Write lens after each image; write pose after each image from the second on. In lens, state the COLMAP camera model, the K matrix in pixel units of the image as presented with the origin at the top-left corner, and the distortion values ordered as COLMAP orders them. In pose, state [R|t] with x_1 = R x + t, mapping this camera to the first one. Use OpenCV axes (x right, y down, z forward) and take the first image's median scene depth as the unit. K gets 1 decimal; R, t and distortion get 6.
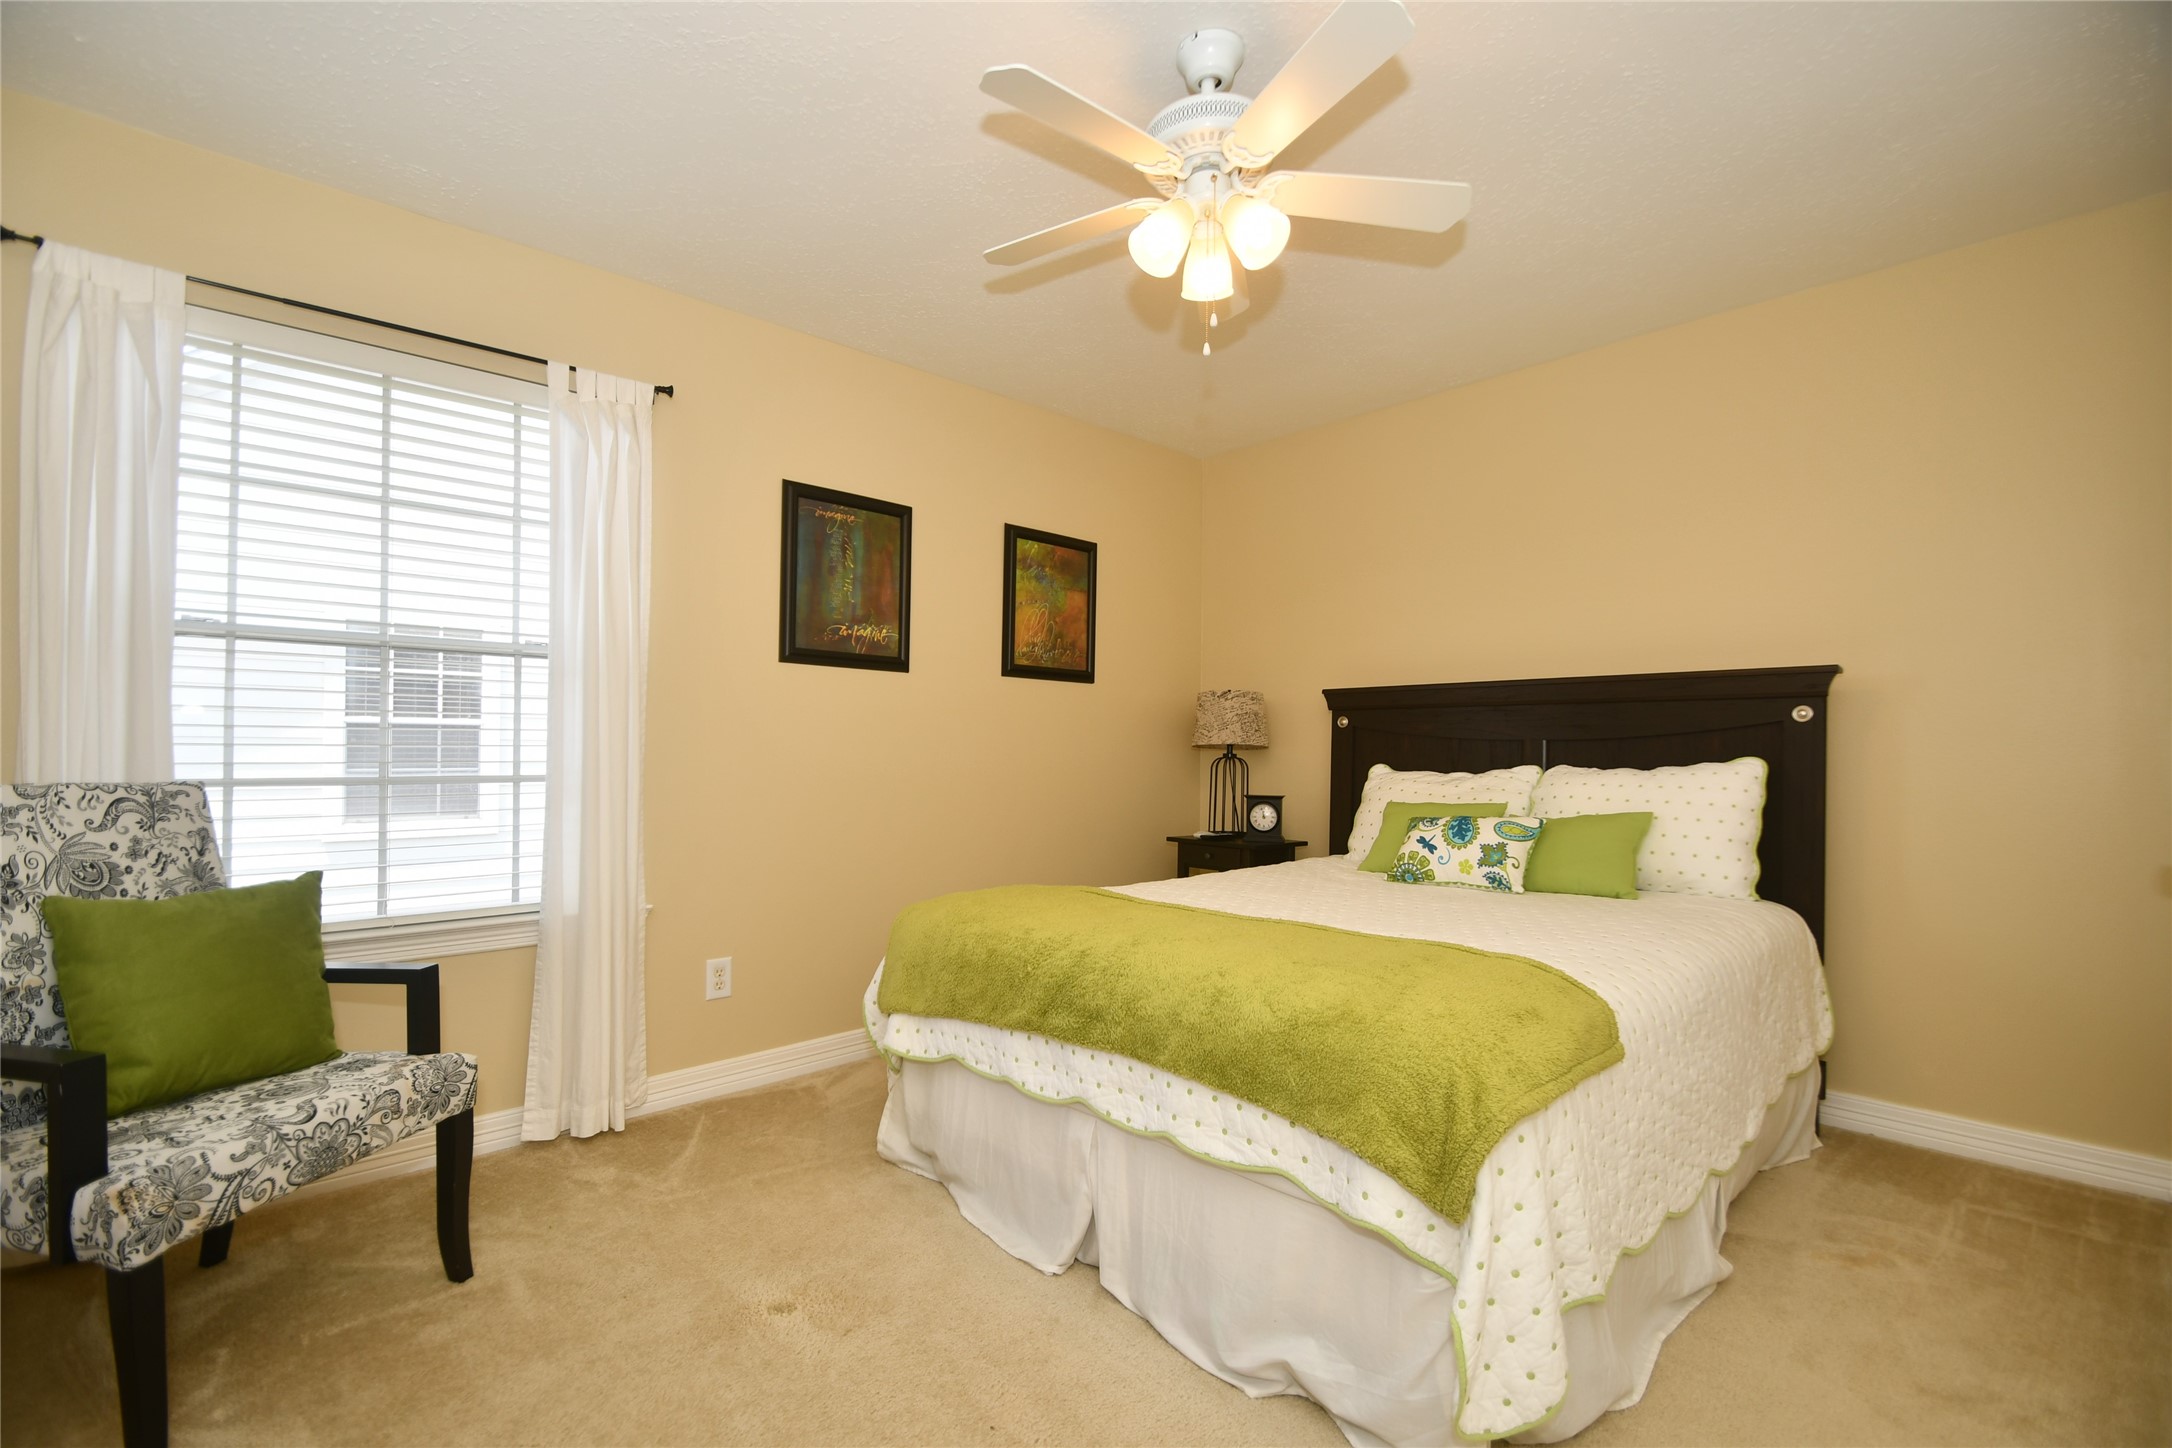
lens RADIAL K [[954.7, 0, 1061.2], [0, 954.7, 740.6], [0, 0, 1]] dist [0.020206, -0.017339]
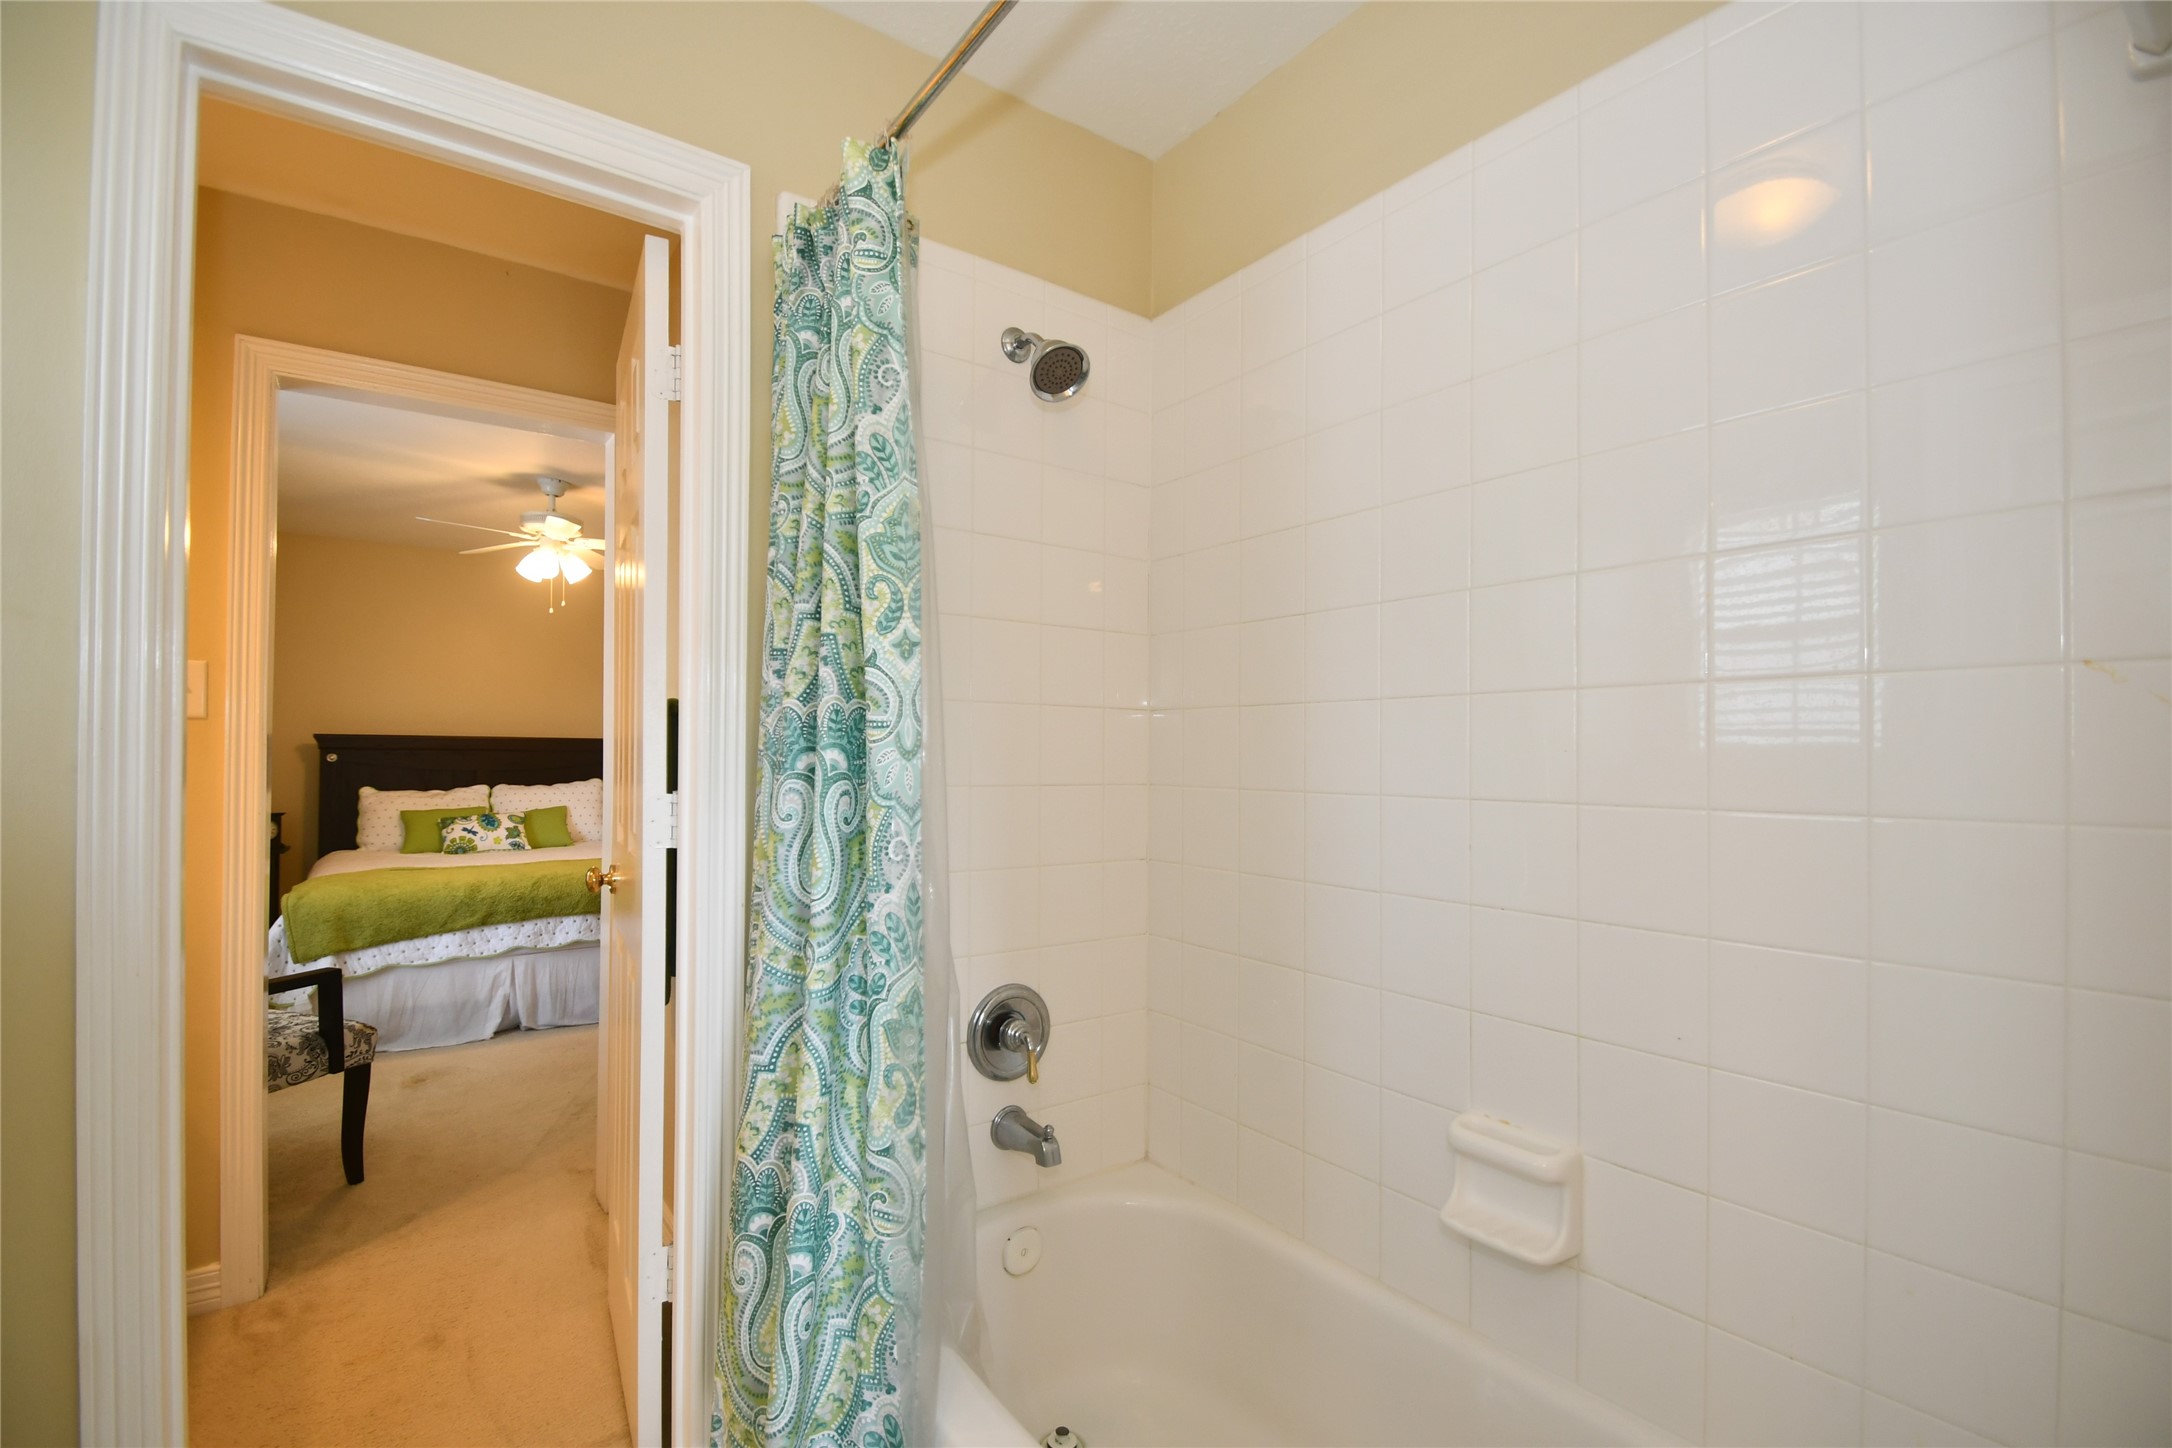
lens RADIAL K [[954.7, 0, 1061.2], [0, 954.7, 740.6], [0, 0, 1]] dist [0.020206, -0.017339]
pose [[0.107608, 0.016084, 0.994063, -1.289225], [-0.011462, 0.999823, -0.014936, -0.046445], [-0.994127, -0.009786, 0.107773, -0.286340]]
